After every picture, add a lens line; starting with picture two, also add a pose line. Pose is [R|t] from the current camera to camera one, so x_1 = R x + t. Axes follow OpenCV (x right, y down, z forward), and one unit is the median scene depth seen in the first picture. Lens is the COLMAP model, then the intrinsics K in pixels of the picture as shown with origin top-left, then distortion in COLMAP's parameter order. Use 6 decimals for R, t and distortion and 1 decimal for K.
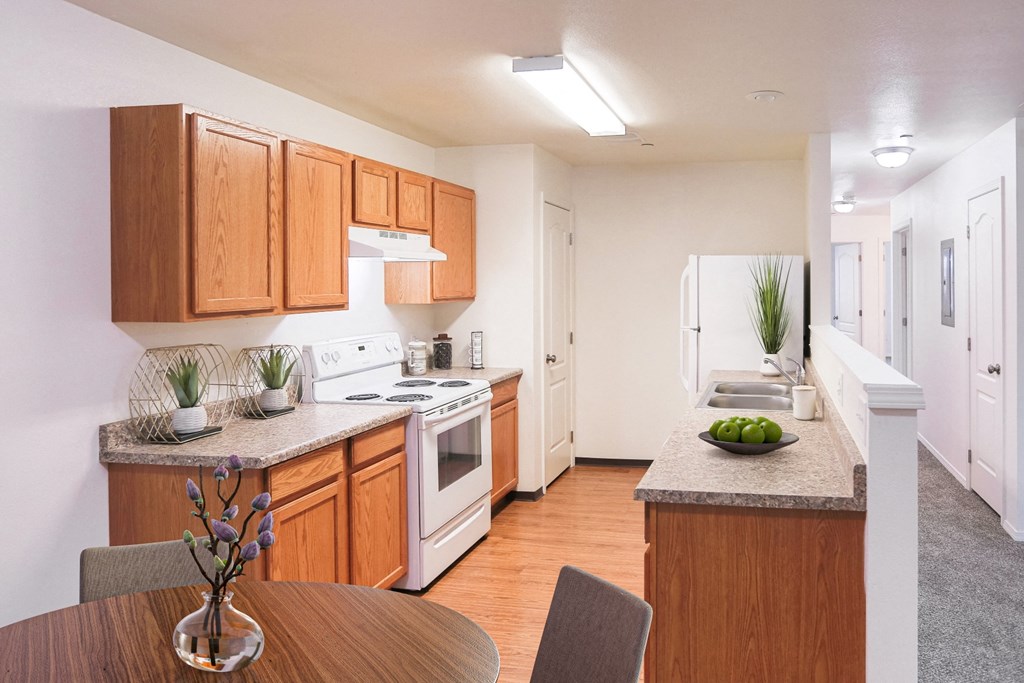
lens RADIAL K [[657.7, 0, 648.5], [0, 657.7, 282.3], [0, 0, 1]] dist [-0.031650, 0.003048]
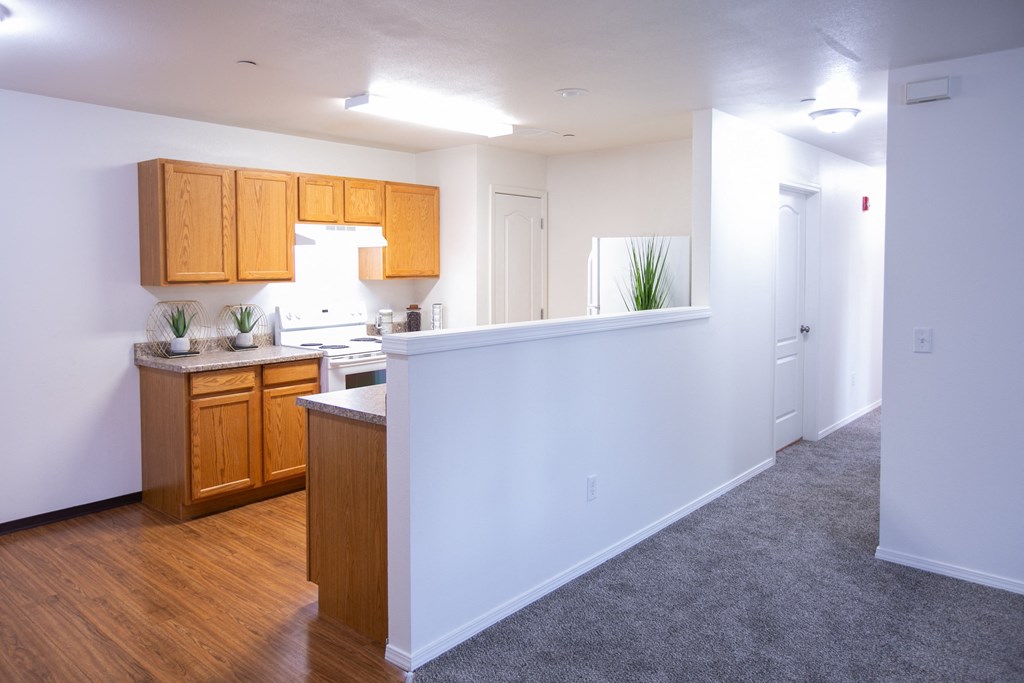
lens RADIAL K [[724.8, 0, 502.3], [0, 724.8, 296.3], [0, 0, 1]] dist [-0.017976, 0.009274]
pose [[0.841913, 0.025091, -0.539029, 0.794881], [-0.000604, 0.998962, 0.045558, 0.000326], [0.539613, -0.038030, 0.841054, -0.092594]]
